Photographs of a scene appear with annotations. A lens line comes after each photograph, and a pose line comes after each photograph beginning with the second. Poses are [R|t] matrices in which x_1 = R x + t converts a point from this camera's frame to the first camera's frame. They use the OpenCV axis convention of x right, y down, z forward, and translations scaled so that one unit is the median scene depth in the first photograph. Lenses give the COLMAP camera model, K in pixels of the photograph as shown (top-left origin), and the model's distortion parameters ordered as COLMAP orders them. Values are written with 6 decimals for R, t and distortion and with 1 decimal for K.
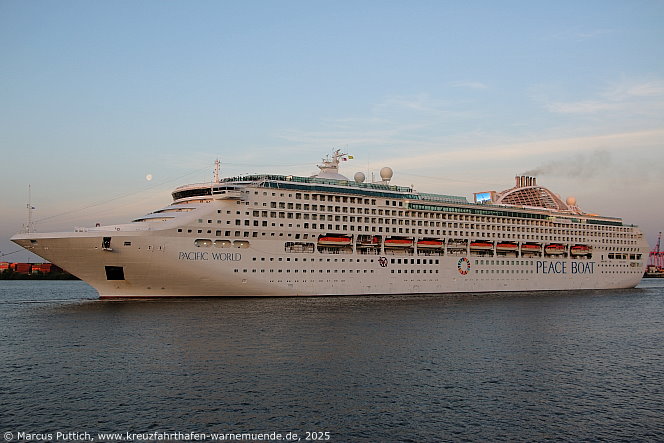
lens RADIAL K [[641.3, 0, 342.3], [0, 641.3, 232.1], [0, 0, 1]] dist [-0.102908, 0.026840]
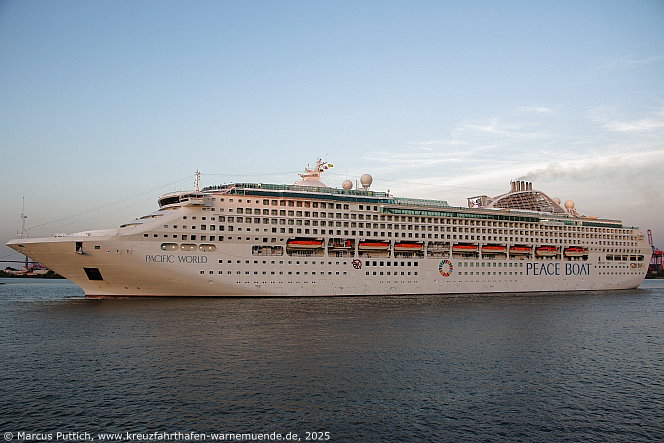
lens RADIAL K [[552.6, 0, 346.1], [0, 552.6, 234.1], [0, 0, 1]] dist [-0.184806, 0.131390]
pose [[0.988691, -0.012292, -0.149460, 0.171947], [0.010504, 0.999864, -0.012743, 0.008345], [0.149596, 0.011029, 0.988686, 0.105095]]
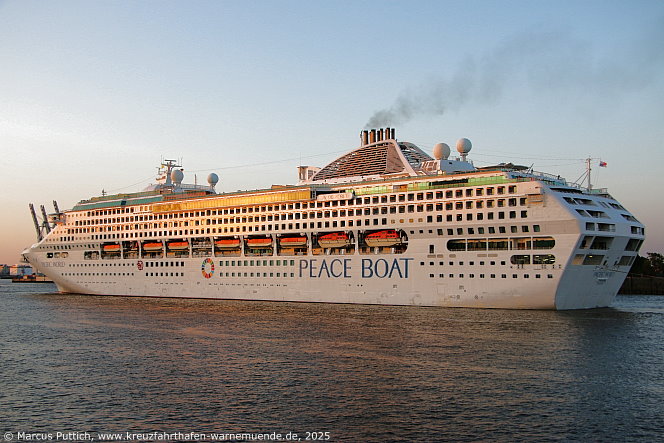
lens RADIAL K [[826.8, 0, 332.0], [0, 826.8, 221.5], [0, 0, 1]] dist [-0.002253, -0.006851]
pose [[0.219196, -0.065697, -0.973466, 1.393849], [0.059357, 0.996780, -0.053904, 0.063330], [0.973874, -0.045966, 0.222390, 0.958288]]
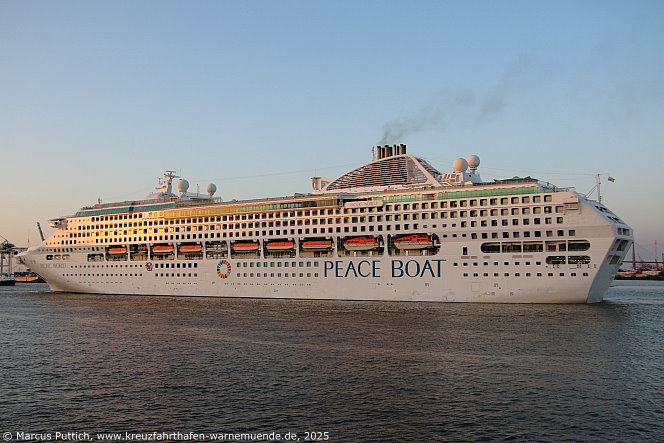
lens RADIAL K [[641.3, 0, 342.3], [0, 641.3, 232.1], [0, 0, 1]] dist [-0.102908, 0.026840]
pose [[0.415568, -0.065737, -0.907184, 1.181387], [0.060586, 0.997170, -0.044504, 0.053469], [0.907542, -0.036468, 0.418374, 0.798921]]
